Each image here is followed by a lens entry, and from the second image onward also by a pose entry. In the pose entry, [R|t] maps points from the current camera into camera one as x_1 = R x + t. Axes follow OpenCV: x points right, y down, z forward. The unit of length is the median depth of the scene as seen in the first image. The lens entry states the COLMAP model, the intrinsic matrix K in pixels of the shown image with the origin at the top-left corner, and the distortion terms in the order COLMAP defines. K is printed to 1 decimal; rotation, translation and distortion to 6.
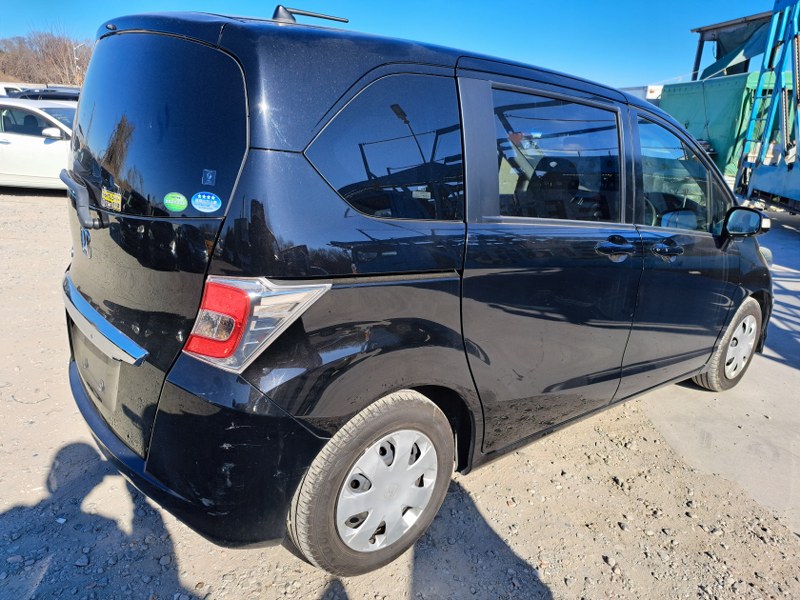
lens RADIAL K [[575.5, 0, 404.0], [0, 575.5, 299.0], [0, 0, 1]] dist [0.044298, -0.021311]
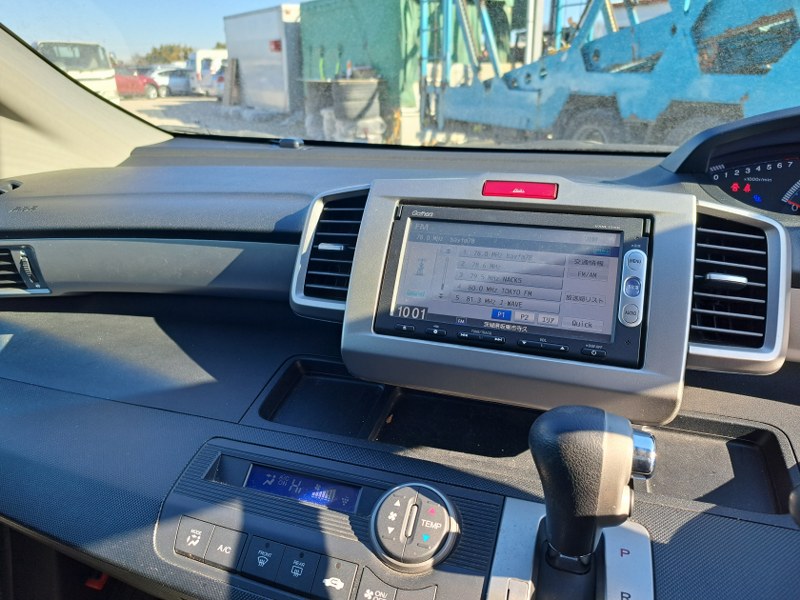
lens RADIAL K [[575.5, 0, 405.9], [0, 575.5, 300.8], [0, 0, 1]] dist [0.044298, -0.021311]
pose [[0.829784, -0.258184, 0.494773, 0.344684], [0.217445, 0.966062, 0.139437, -0.268875], [-0.513981, -0.008117, 0.857763, 1.334322]]
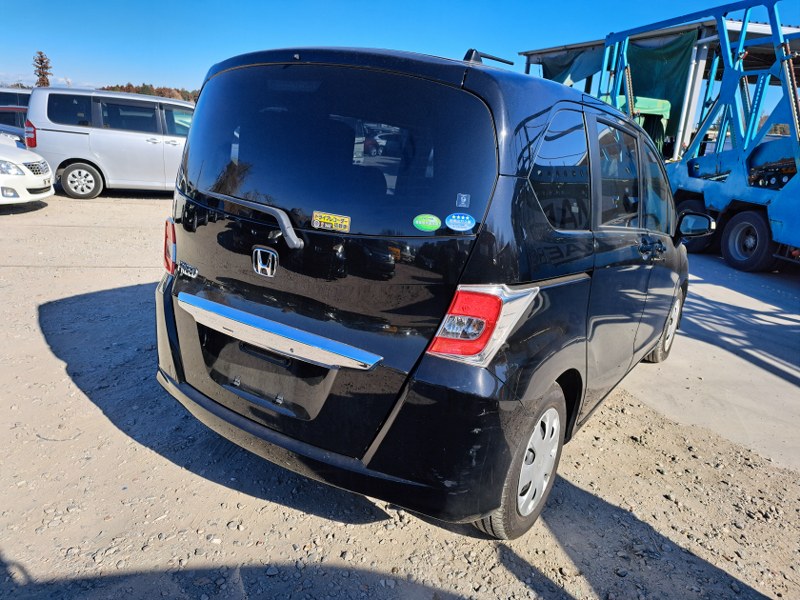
lens RADIAL K [[575.5, 0, 405.9], [0, 575.5, 304.6], [0, 0, 1]] dist [0.044298, -0.021311]
pose [[0.958815, -0.063839, 0.276765, -0.434566], [0.064183, 0.997907, 0.007826, -0.009811], [-0.276685, 0.010260, 0.960906, -0.043732]]
